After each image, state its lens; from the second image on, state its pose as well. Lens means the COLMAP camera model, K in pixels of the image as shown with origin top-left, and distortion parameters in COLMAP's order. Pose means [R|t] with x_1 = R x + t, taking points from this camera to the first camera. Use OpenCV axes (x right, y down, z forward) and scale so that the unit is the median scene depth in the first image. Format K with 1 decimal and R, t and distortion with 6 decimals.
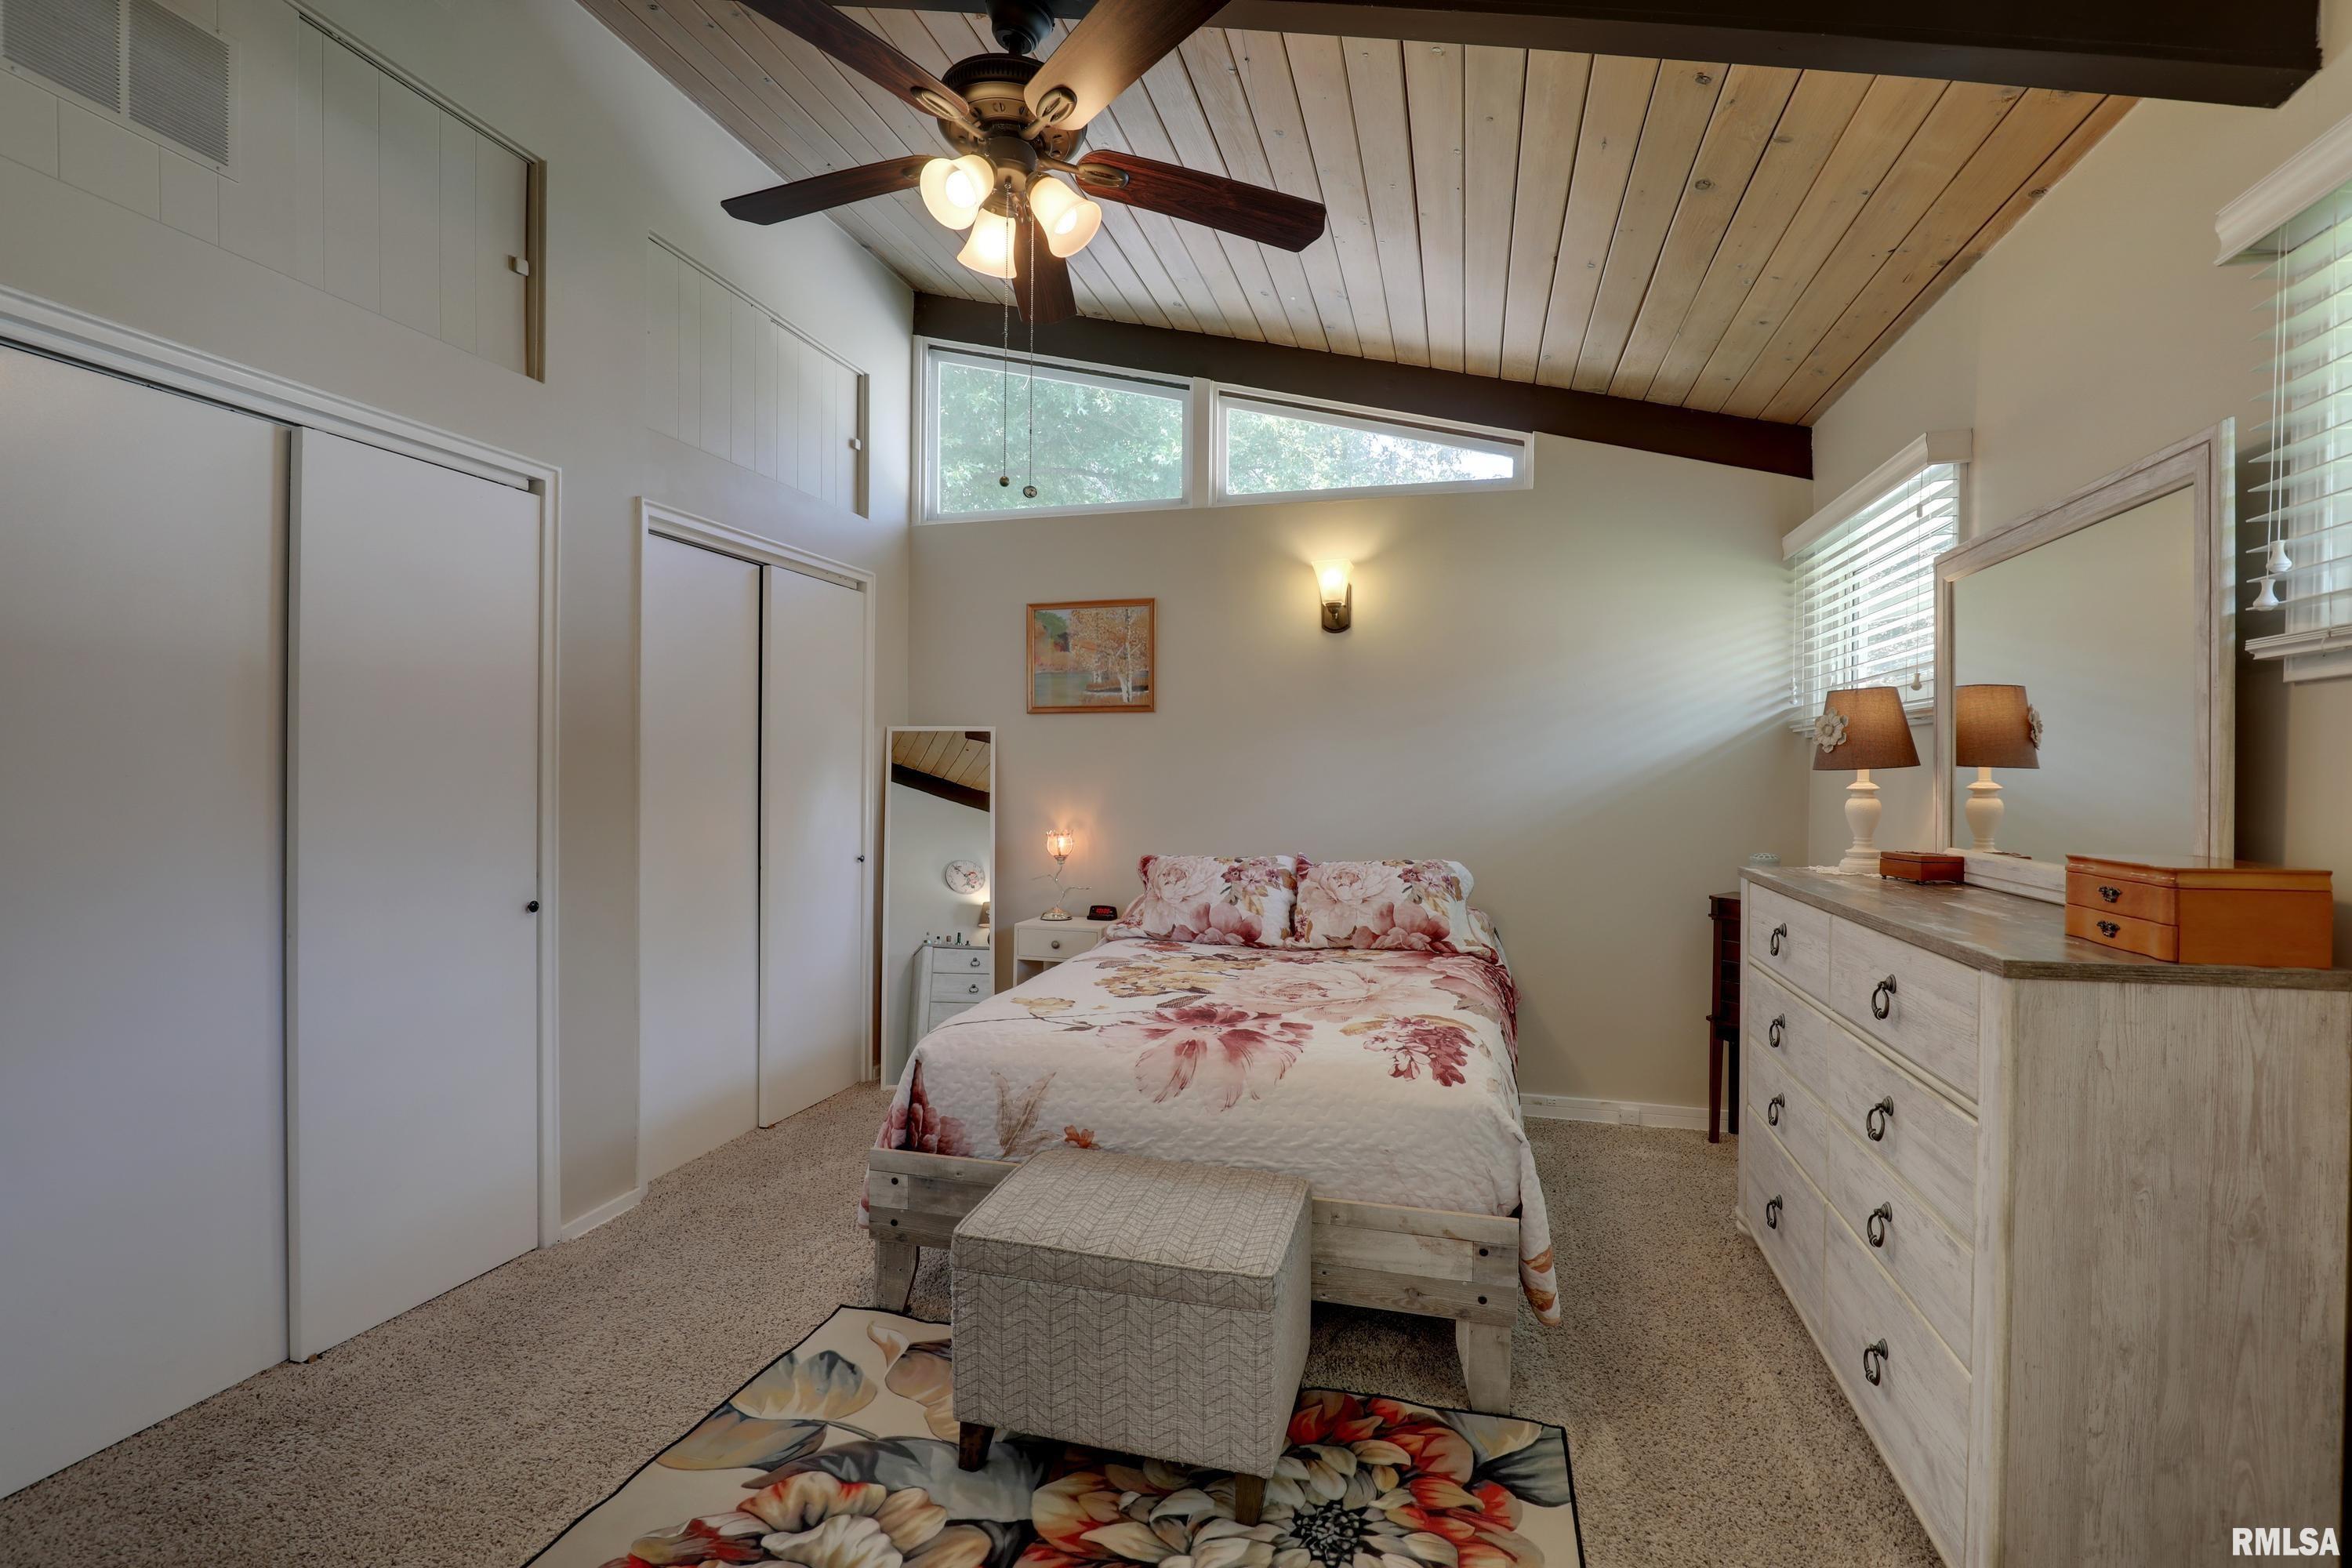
lens RADIAL K [[1102.2, 0, 1179.6], [0, 1102.2, 786.9], [0, 0, 1]] dist [-0.034236, 0.006739]
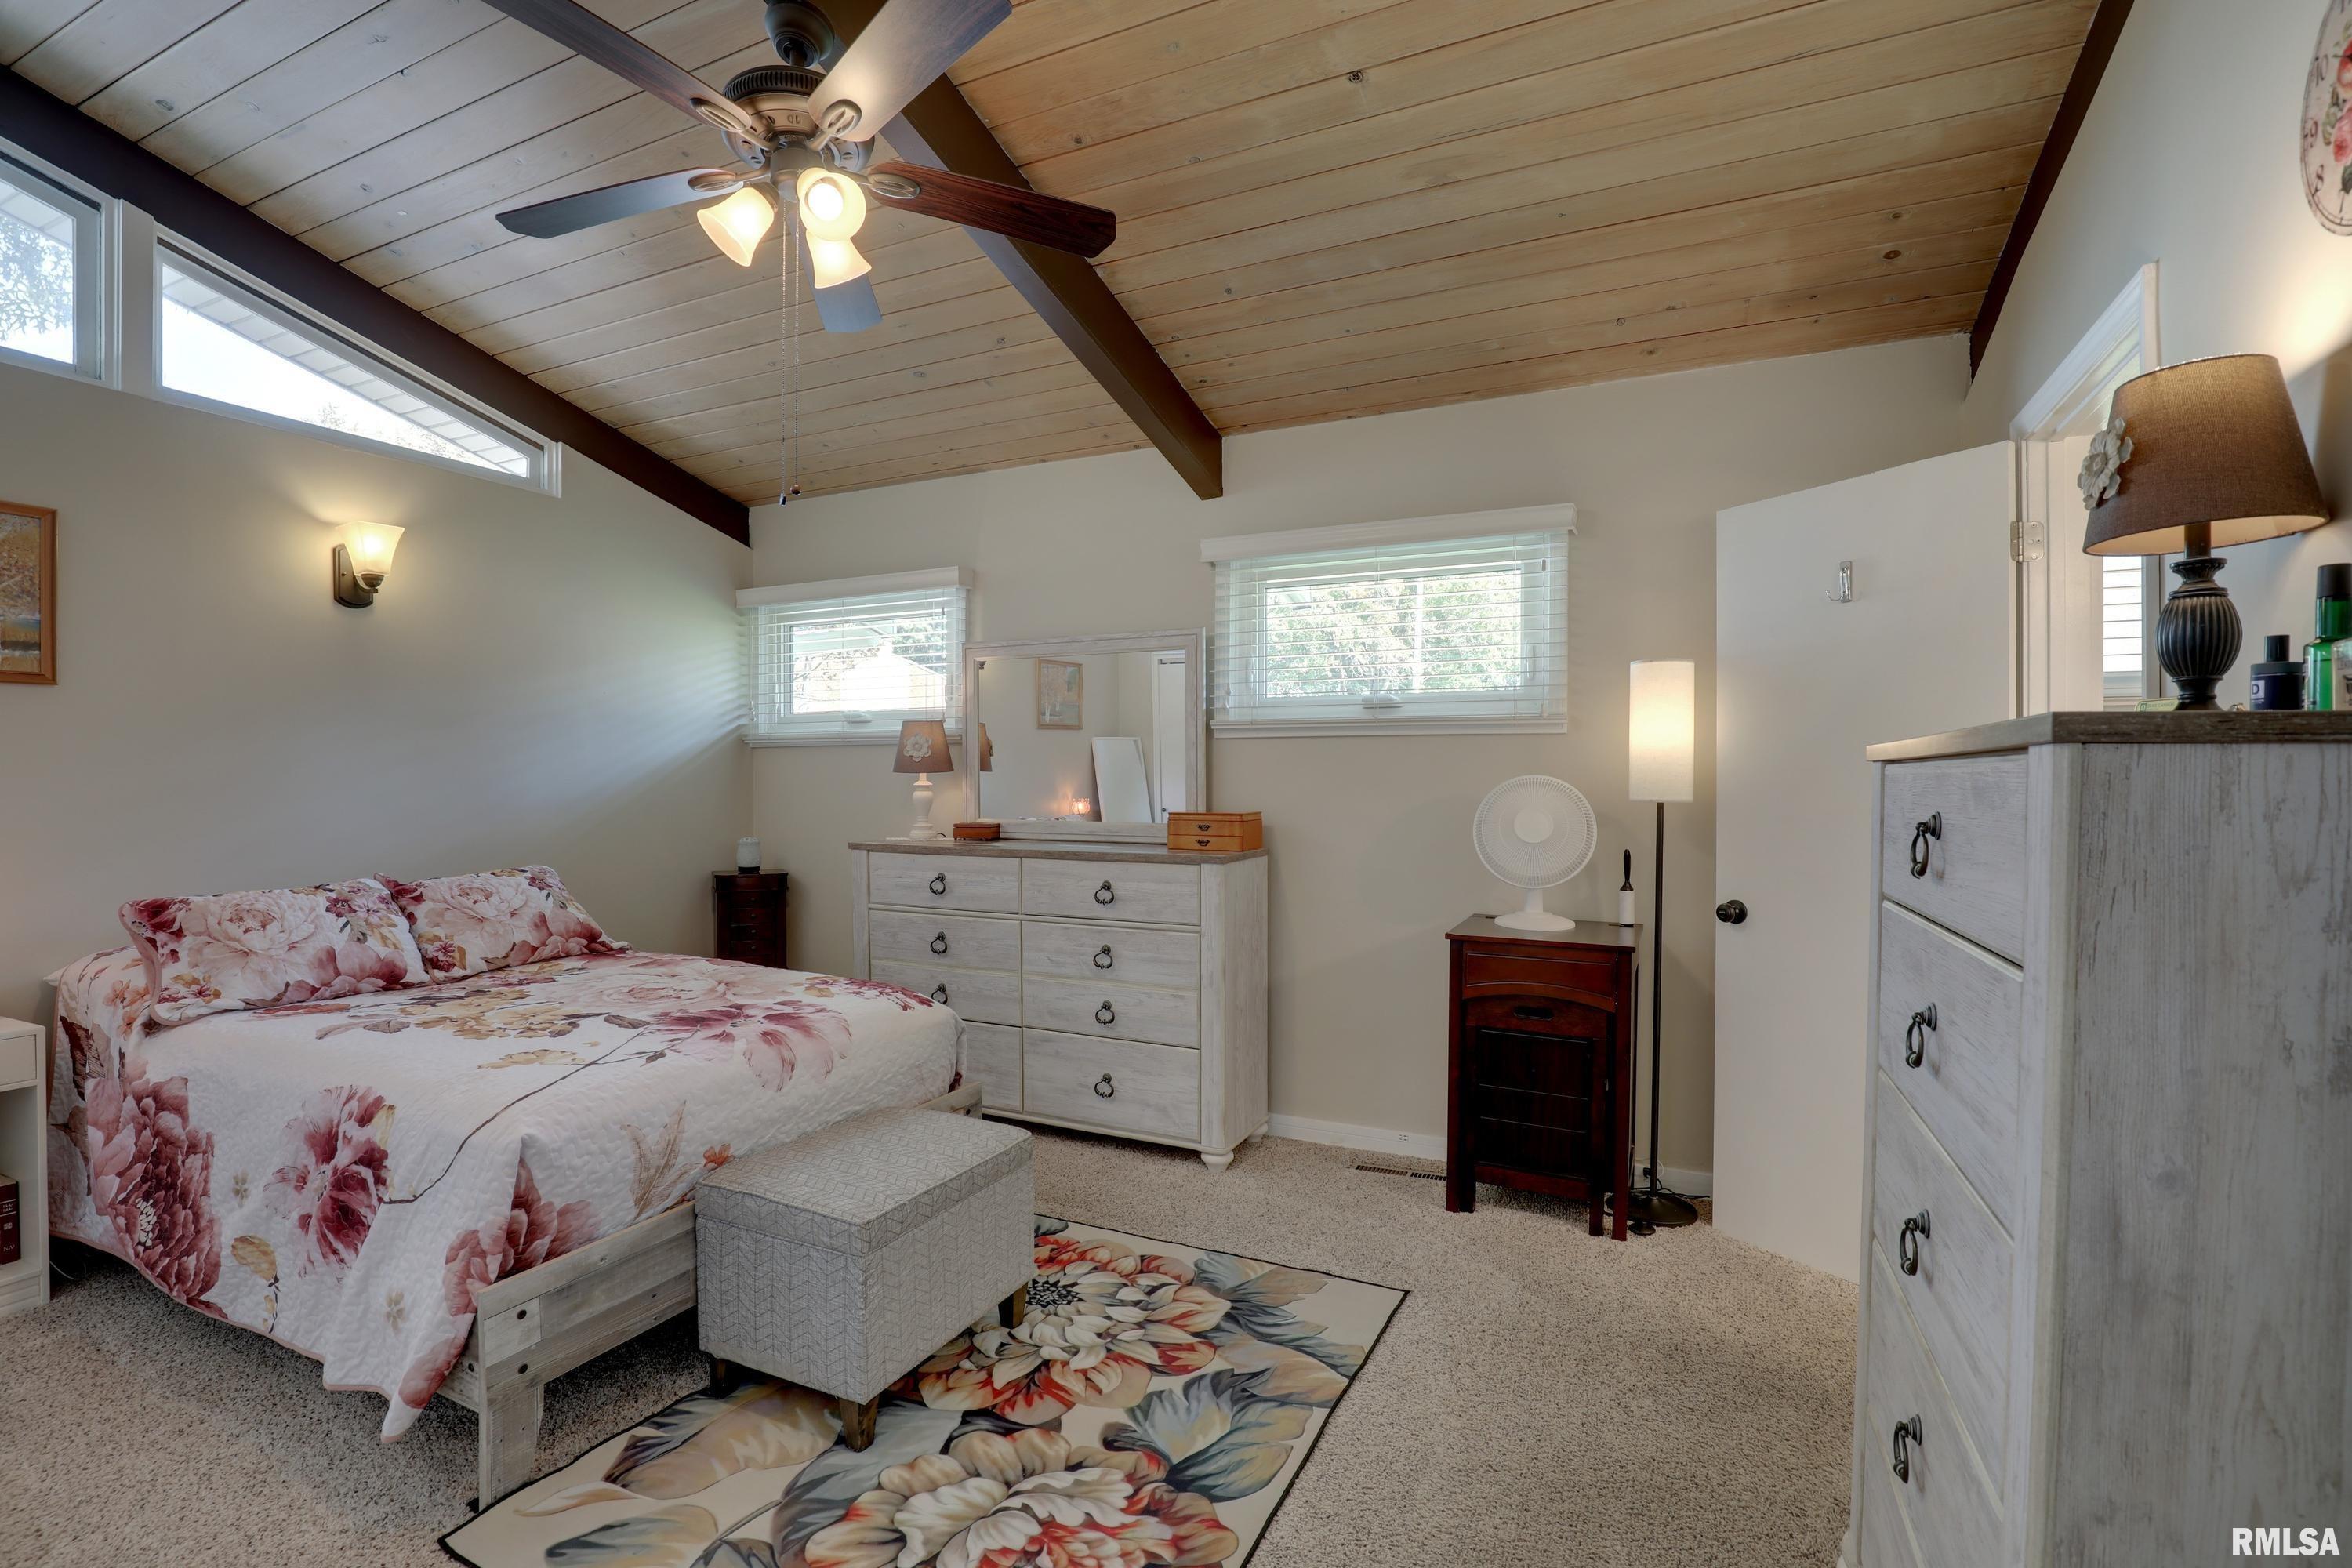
lens RADIAL K [[1102.2, 0, 1179.6], [0, 1102.2, 786.9], [0, 0, 1]] dist [-0.034236, 0.006739]
pose [[0.158631, -0.015813, 0.987211, -0.660927], [0.014331, 0.999803, 0.013712, -0.009009], [-0.987234, 0.011973, 0.158826, 0.300376]]
